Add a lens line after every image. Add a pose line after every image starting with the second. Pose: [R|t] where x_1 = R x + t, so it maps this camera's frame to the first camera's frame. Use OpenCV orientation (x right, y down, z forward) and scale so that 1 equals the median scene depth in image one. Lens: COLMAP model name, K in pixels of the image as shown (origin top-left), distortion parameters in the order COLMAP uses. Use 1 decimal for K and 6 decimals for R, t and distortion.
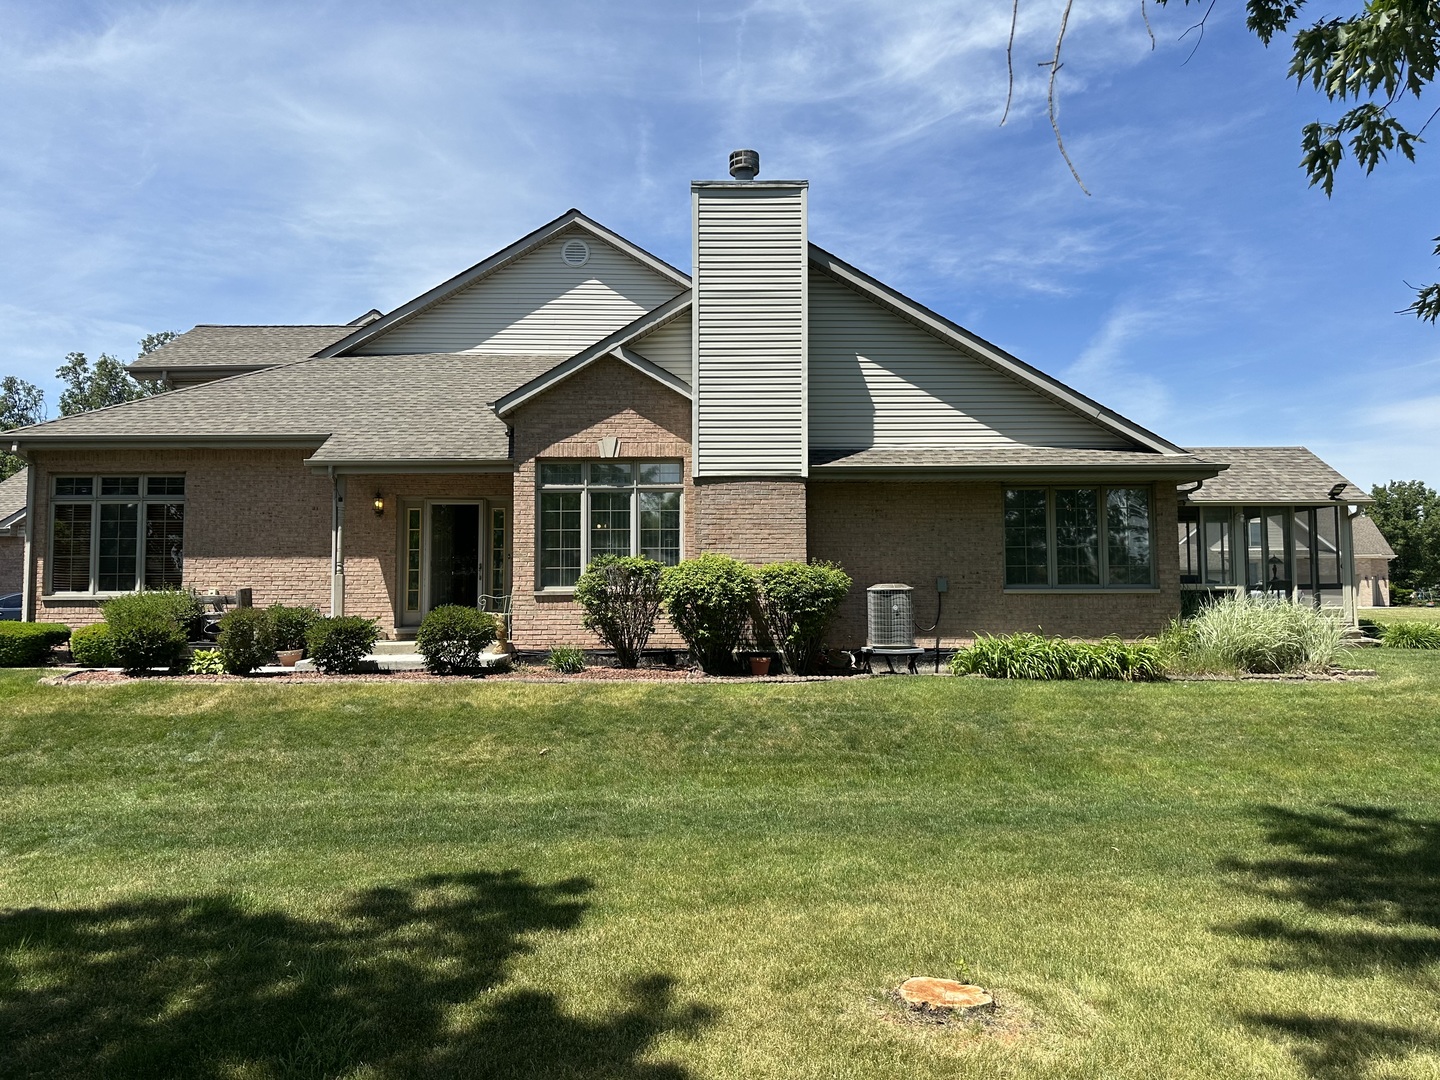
lens RADIAL K [[1004.4, 0, 713.4], [0, 1004.4, 535.1], [0, 0, 1]] dist [0.171172, -0.303110]
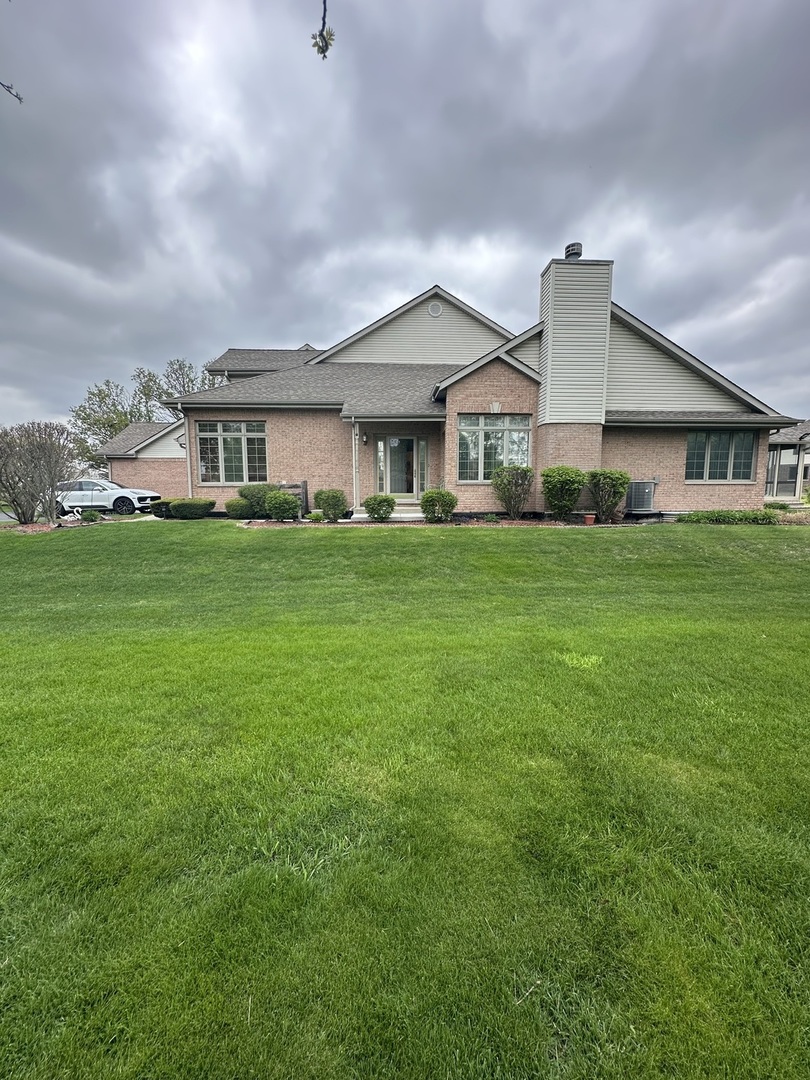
lens RADIAL K [[431.3, 0, 404.3], [0, 431.3, 544.2], [0, 0, 1]] dist [-0.000356, -0.000365]
pose [[0.998751, -0.003977, 0.049804, -0.328598], [-0.005242, 0.982984, 0.183618, 0.019965], [-0.049687, -0.183650, 0.981735, 0.148870]]
